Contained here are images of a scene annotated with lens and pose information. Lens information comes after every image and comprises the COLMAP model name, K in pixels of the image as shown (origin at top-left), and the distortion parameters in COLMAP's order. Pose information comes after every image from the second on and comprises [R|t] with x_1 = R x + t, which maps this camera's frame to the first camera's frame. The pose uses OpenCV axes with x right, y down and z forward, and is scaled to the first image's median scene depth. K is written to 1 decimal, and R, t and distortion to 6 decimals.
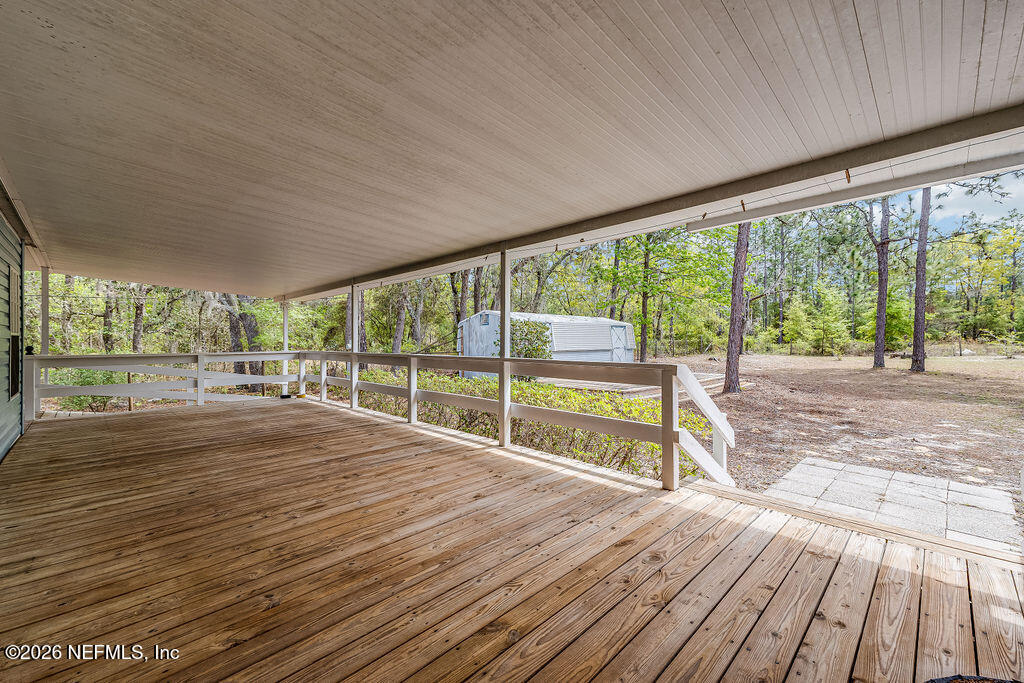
lens RADIAL K [[413.1, 0, 512.0], [0, 413.1, 341.5], [0, 0, 1]] dist [0.025408, 0.000002]
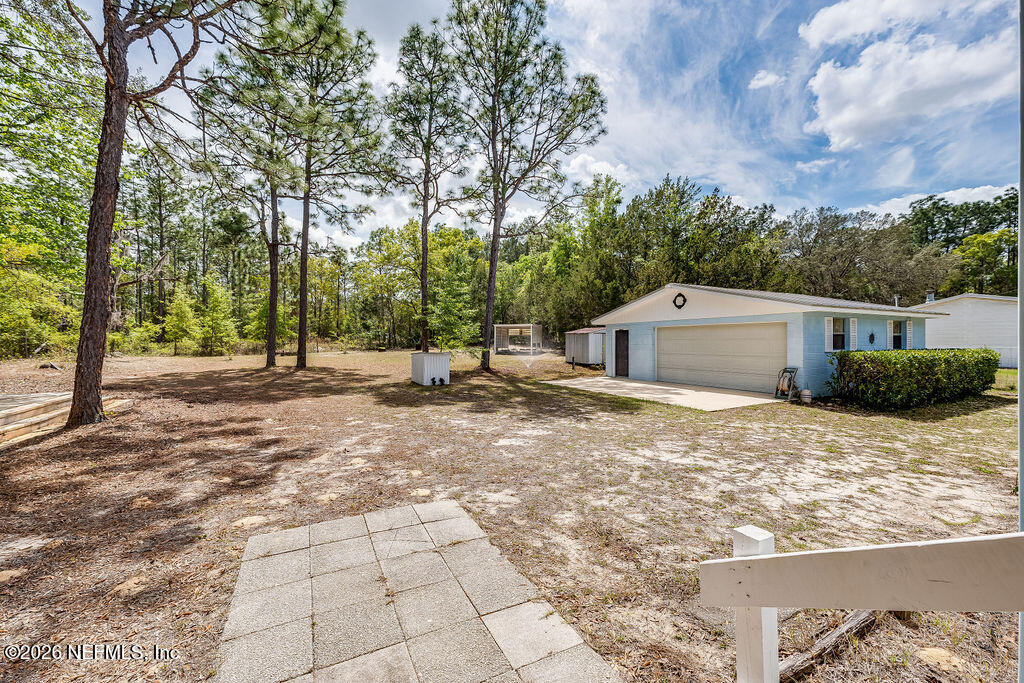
lens RADIAL K [[413.1, 0, 512.0], [0, 413.1, 341.5], [0, 0, 1]] dist [0.025408, 0.000002]
pose [[0.292376, 0.000896, 0.956303, 0.047792], [-0.003587, 0.999994, 0.000160, 0.000307], [-0.956297, -0.003477, 0.292377, 0.091311]]
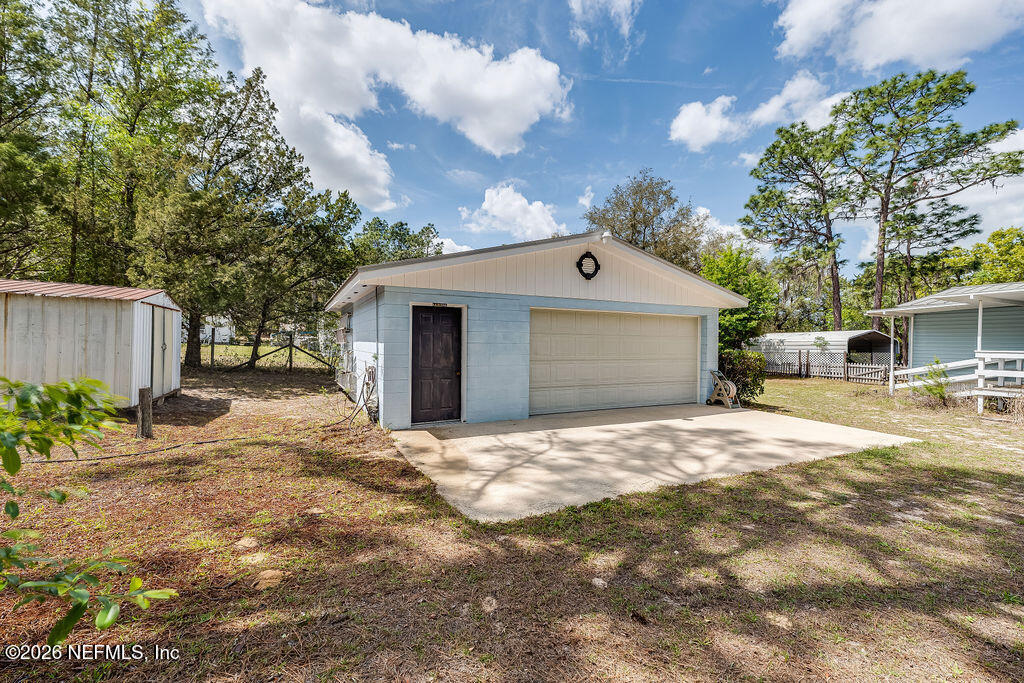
lens RADIAL K [[430.8, 0, 529.5], [0, 430.8, 344.2], [0, 0, 1]] dist [0.038918, 0.000074]
pose [[-0.958052, -0.009259, 0.286446, 0.776643], [-0.010306, 0.999945, -0.002147, 0.007334], [-0.286411, -0.005010, -0.958094, 0.454228]]
